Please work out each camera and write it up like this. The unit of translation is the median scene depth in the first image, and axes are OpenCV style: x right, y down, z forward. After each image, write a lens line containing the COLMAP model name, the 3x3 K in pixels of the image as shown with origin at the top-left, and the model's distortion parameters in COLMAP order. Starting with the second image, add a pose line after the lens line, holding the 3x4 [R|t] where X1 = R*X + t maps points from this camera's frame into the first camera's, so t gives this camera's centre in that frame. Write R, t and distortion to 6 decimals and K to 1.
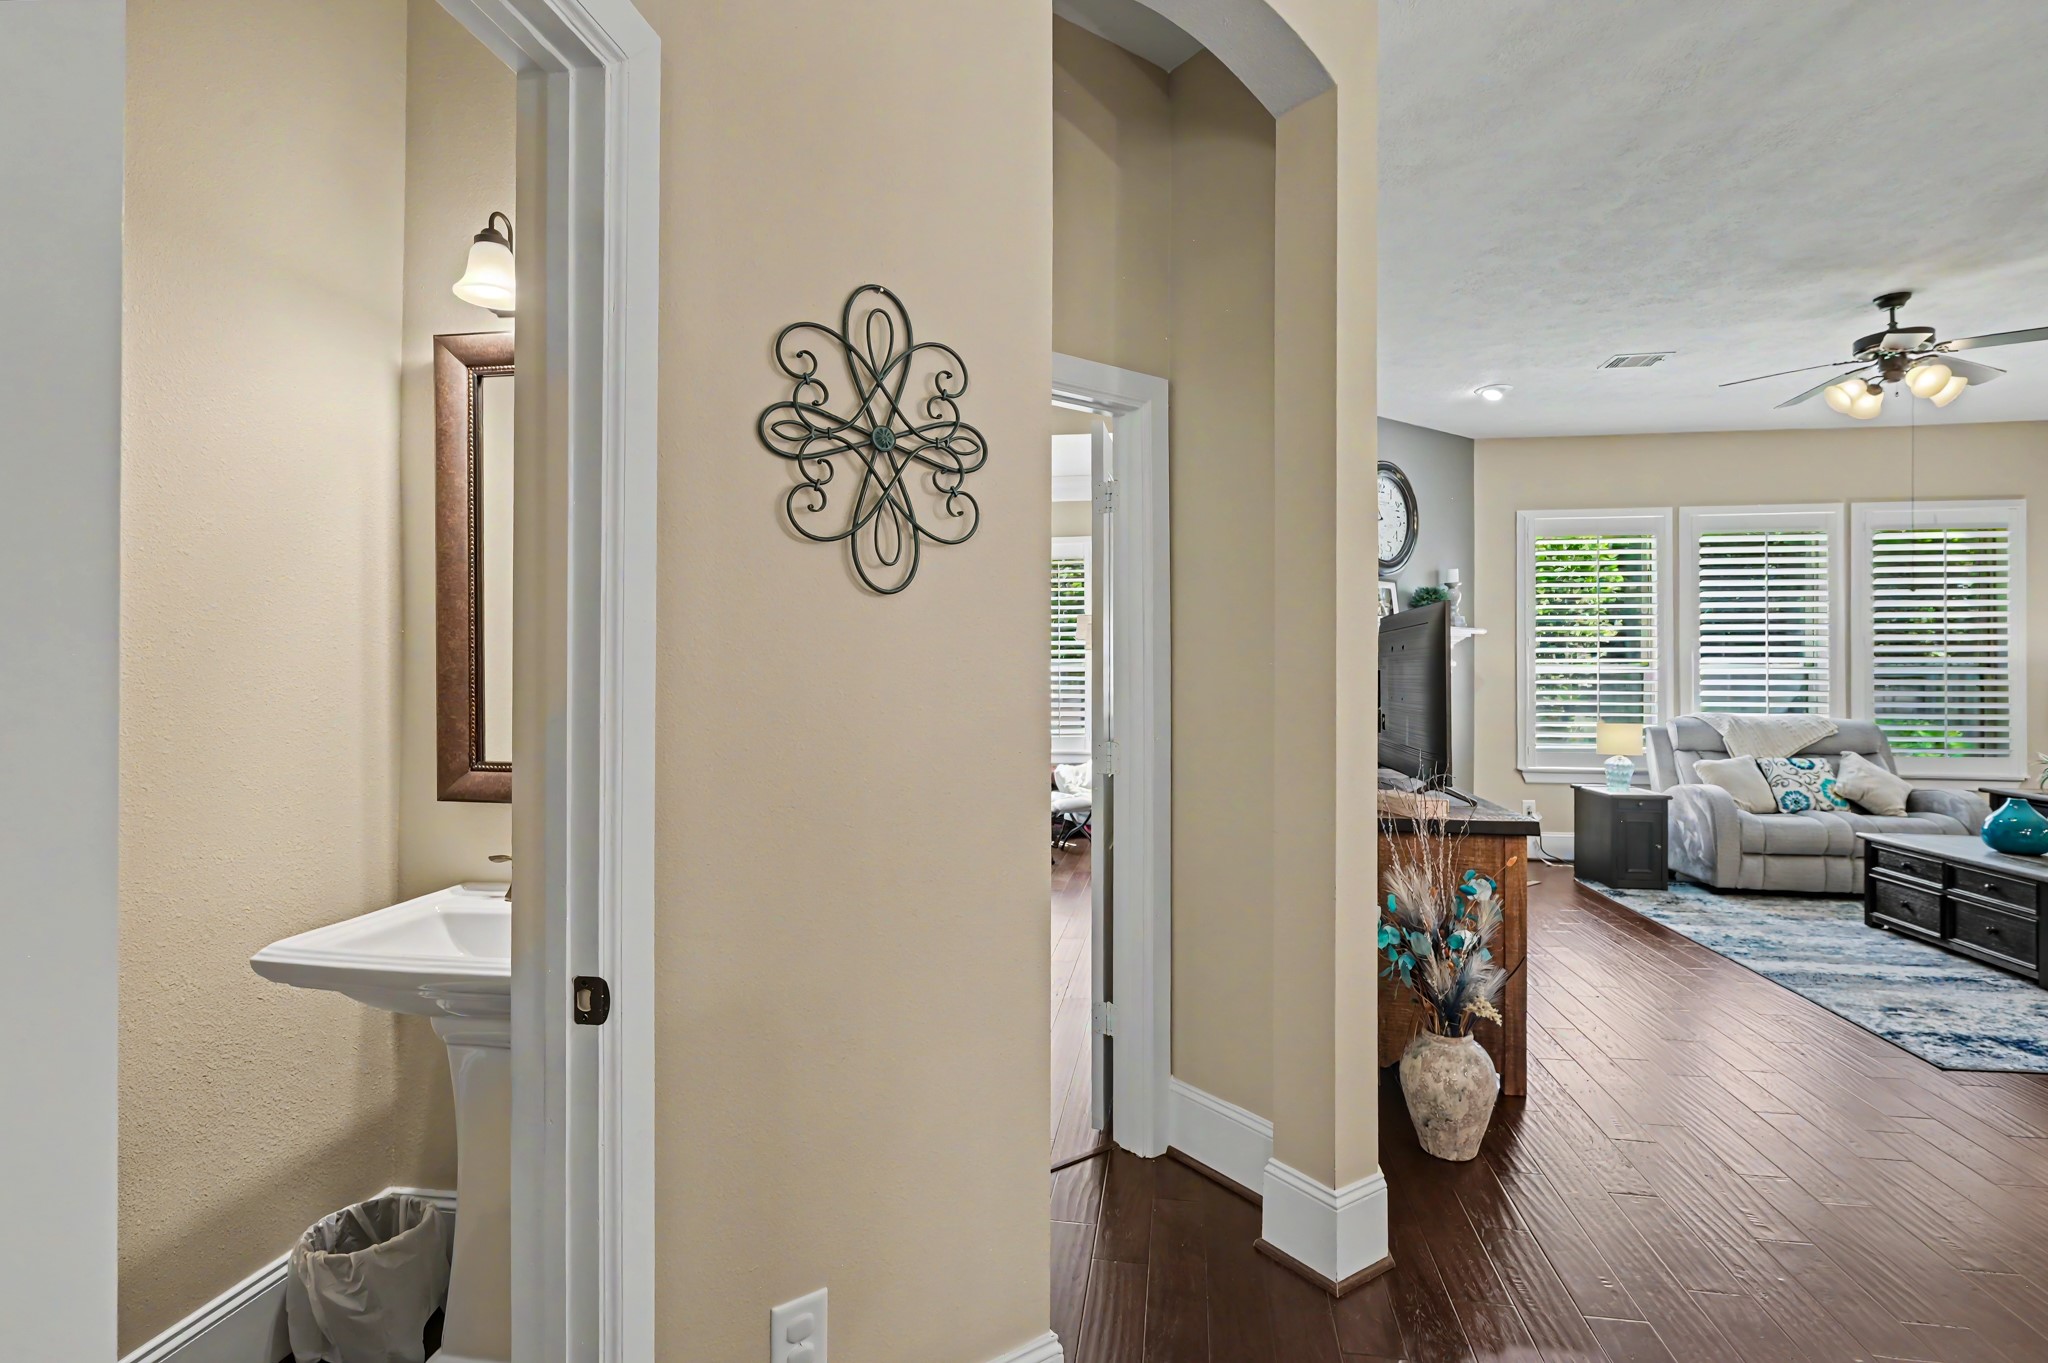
lens RADIAL K [[982.1, 0, 1025.5], [0, 982.1, 670.5], [0, 0, 1]] dist [-0.000417, 0.000297]
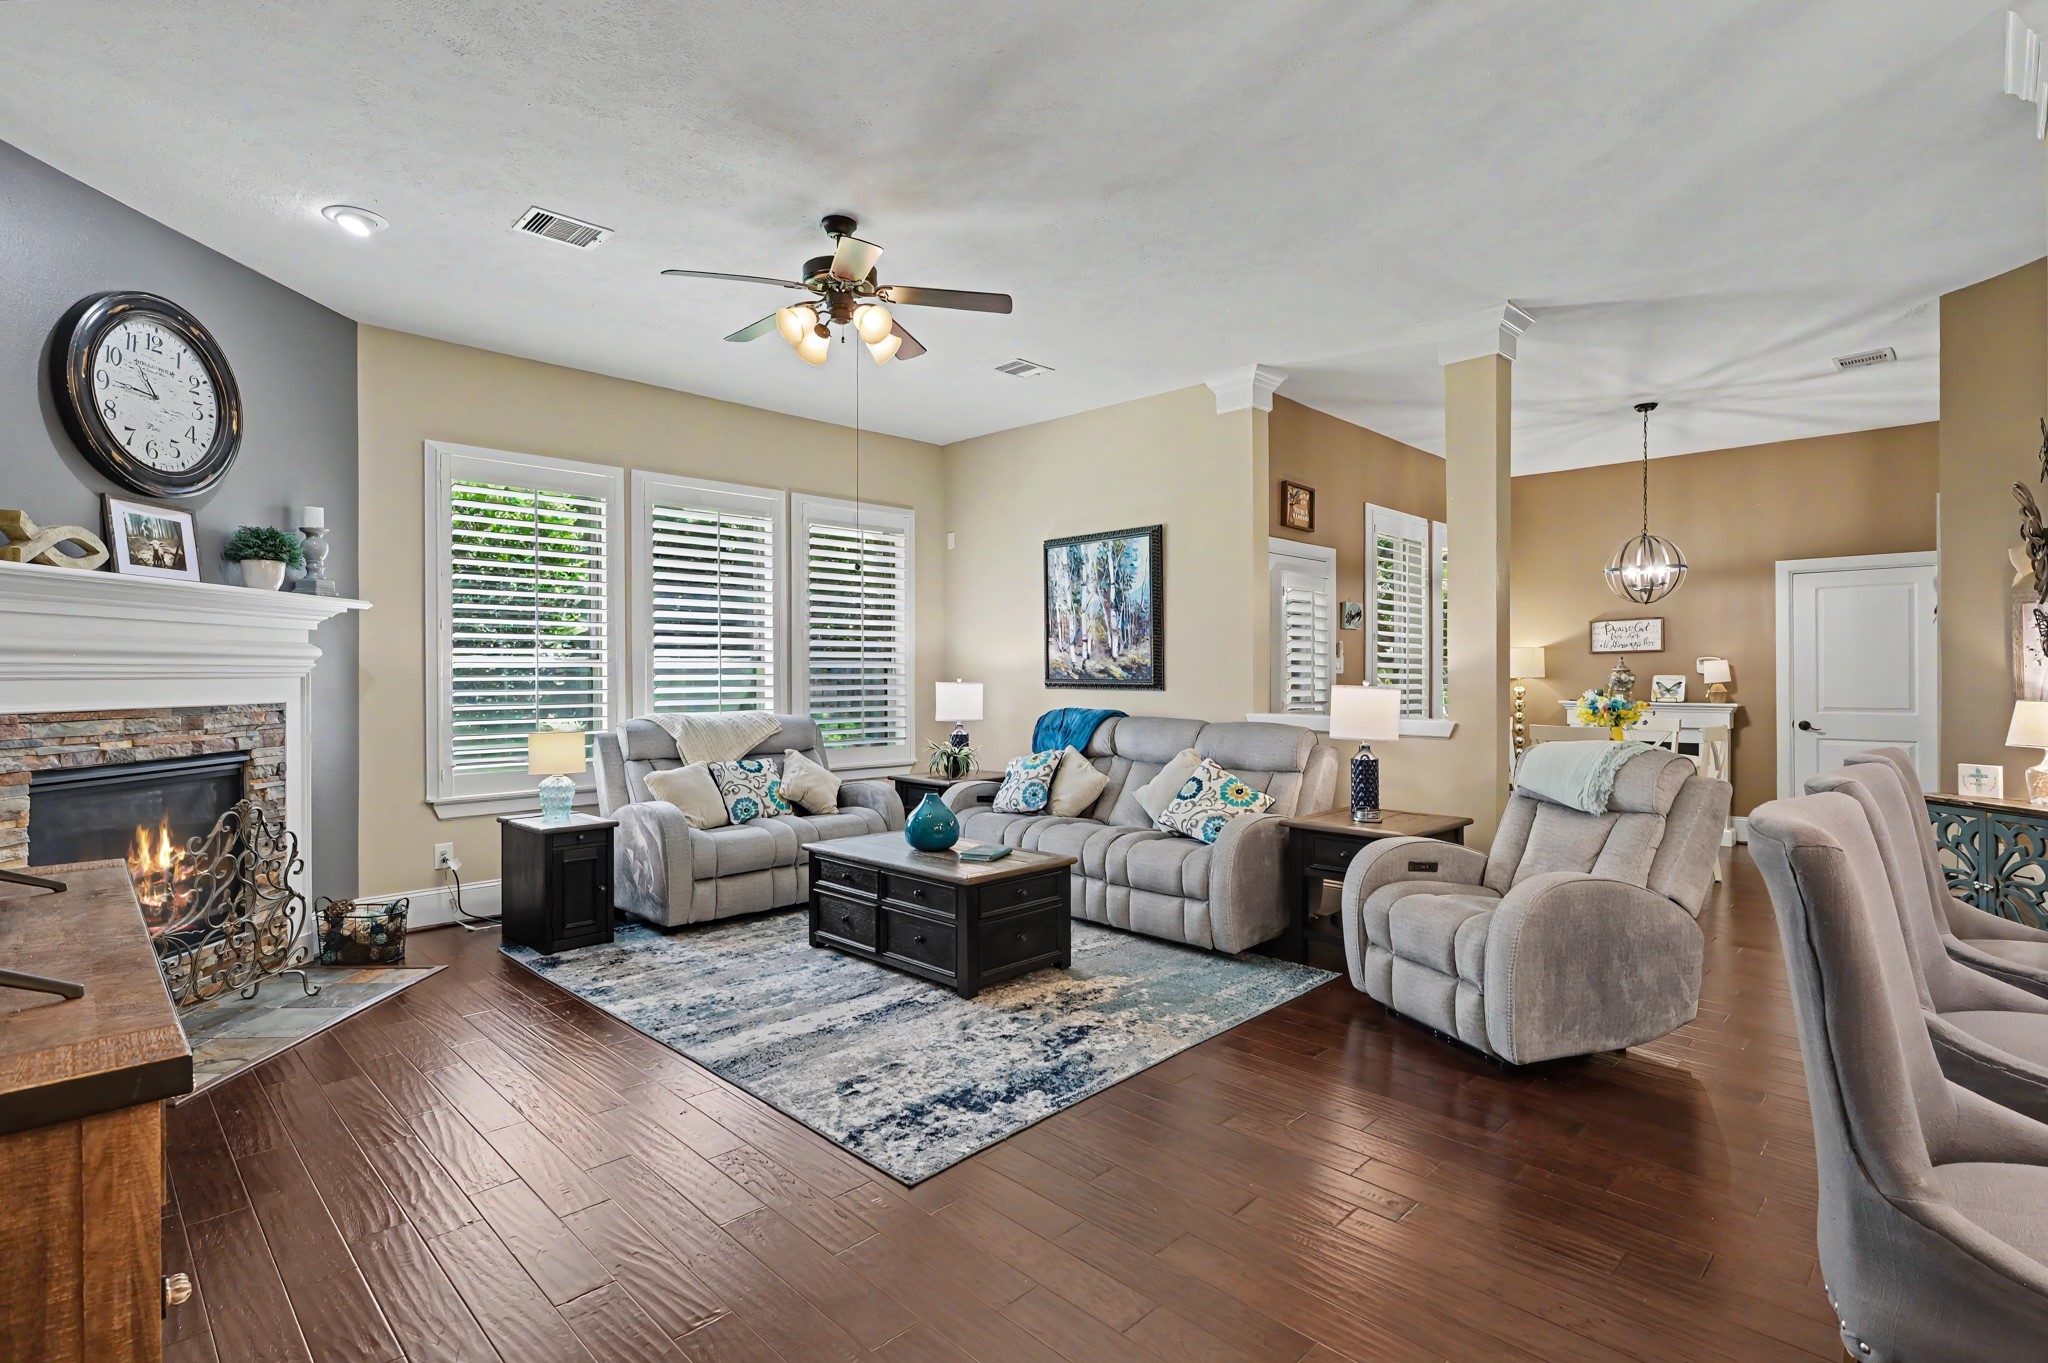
lens RADIAL K [[982.1, 0, 1025.5], [0, 982.1, 670.5], [0, 0, 1]] dist [-0.000417, 0.000297]
pose [[0.584930, -0.002322, 0.811080, 0.206316], [0.001360, 0.999997, 0.001883, 0.004901], [-0.811082, 0.000002, 0.584932, 0.267785]]
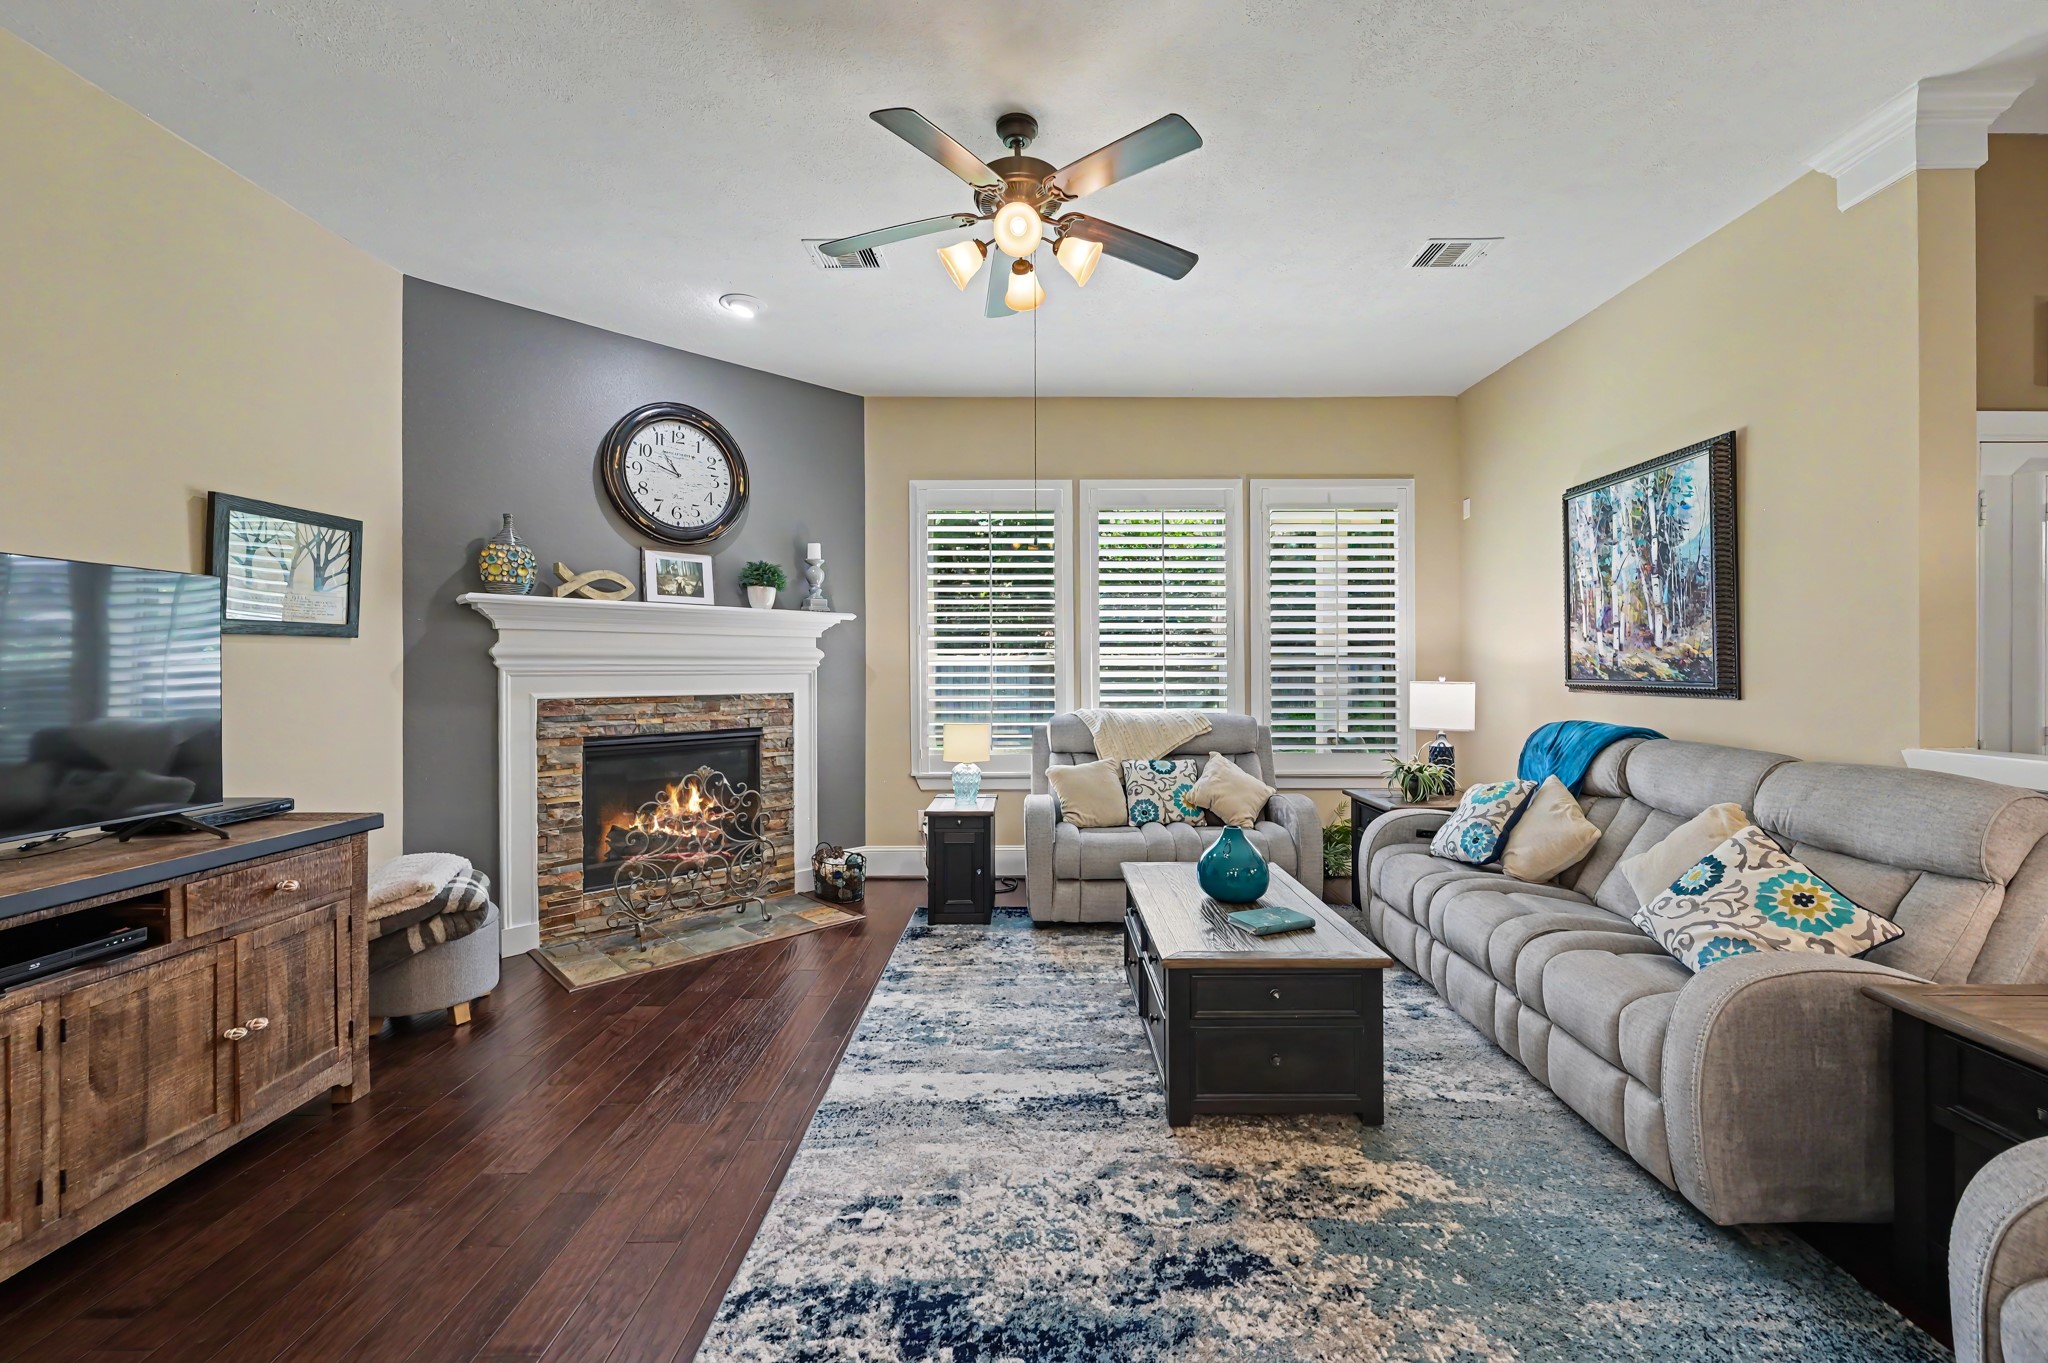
lens RADIAL K [[815.2, 0, 1045.9], [0, 815.2, 668.7], [0, 0, 1]] dist [-0.001057, 0.000302]
pose [[0.986593, -0.005341, 0.163113, 0.584659], [0.004828, 0.999982, 0.003541, 0.003983], [-0.163129, -0.002706, 0.986601, 0.305424]]
